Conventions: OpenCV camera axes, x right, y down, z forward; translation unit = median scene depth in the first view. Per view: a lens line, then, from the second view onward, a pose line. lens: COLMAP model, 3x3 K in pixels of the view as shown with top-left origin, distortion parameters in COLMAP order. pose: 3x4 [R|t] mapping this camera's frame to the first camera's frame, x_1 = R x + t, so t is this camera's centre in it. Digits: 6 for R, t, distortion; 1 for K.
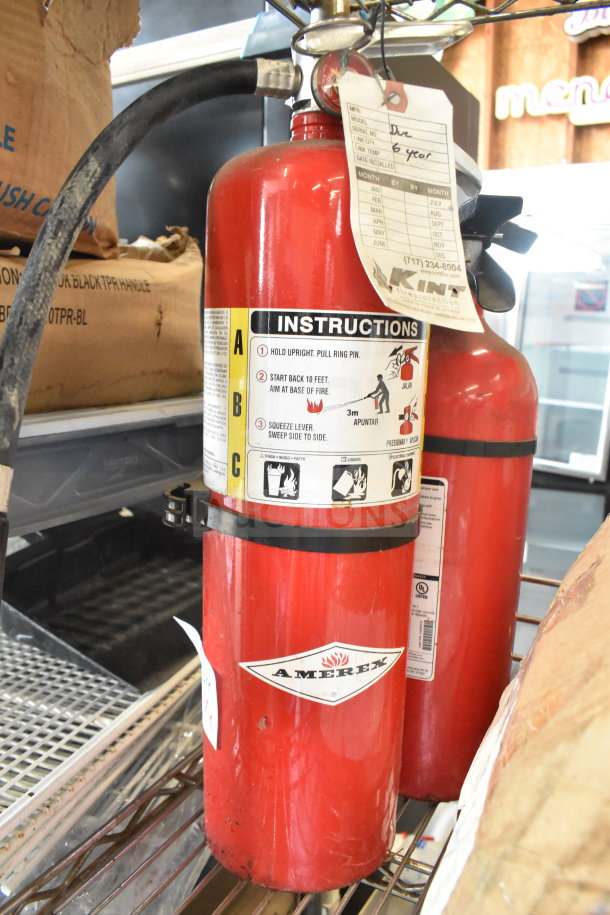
lens RADIAL K [[721.8, 0, 305.0], [0, 721.8, 457.5], [0, 0, 1]] dist [-0.074401, 0.001924]
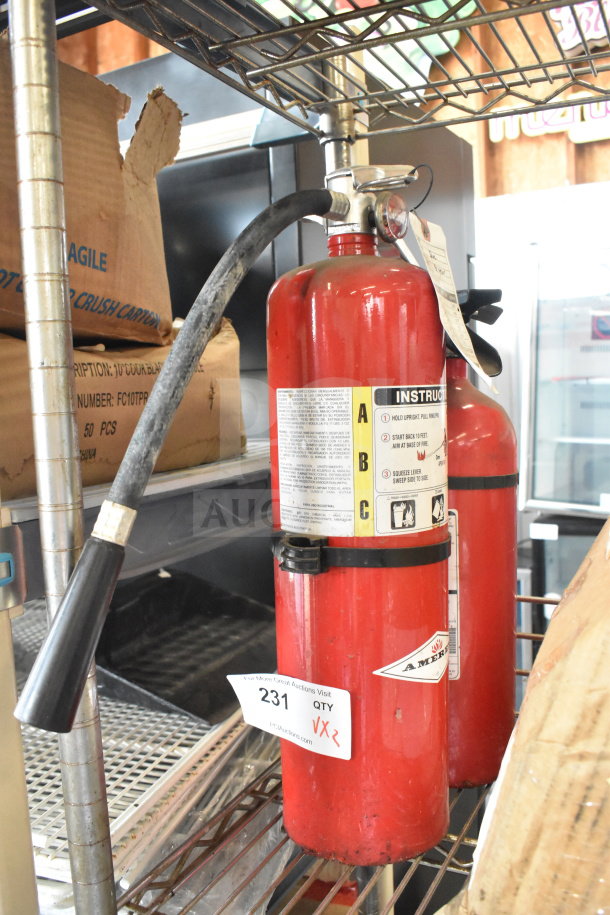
lens RADIAL K [[789.3, 0, 305.0], [0, 789.3, 457.5], [0, 0, 1]] dist [-0.072466, -0.000630]
pose [[0.997939, -0.064139, -0.002156, -0.058969], [0.063776, 0.994906, -0.078063, 0.019620], [0.007152, 0.077765, 0.996946, -0.274214]]
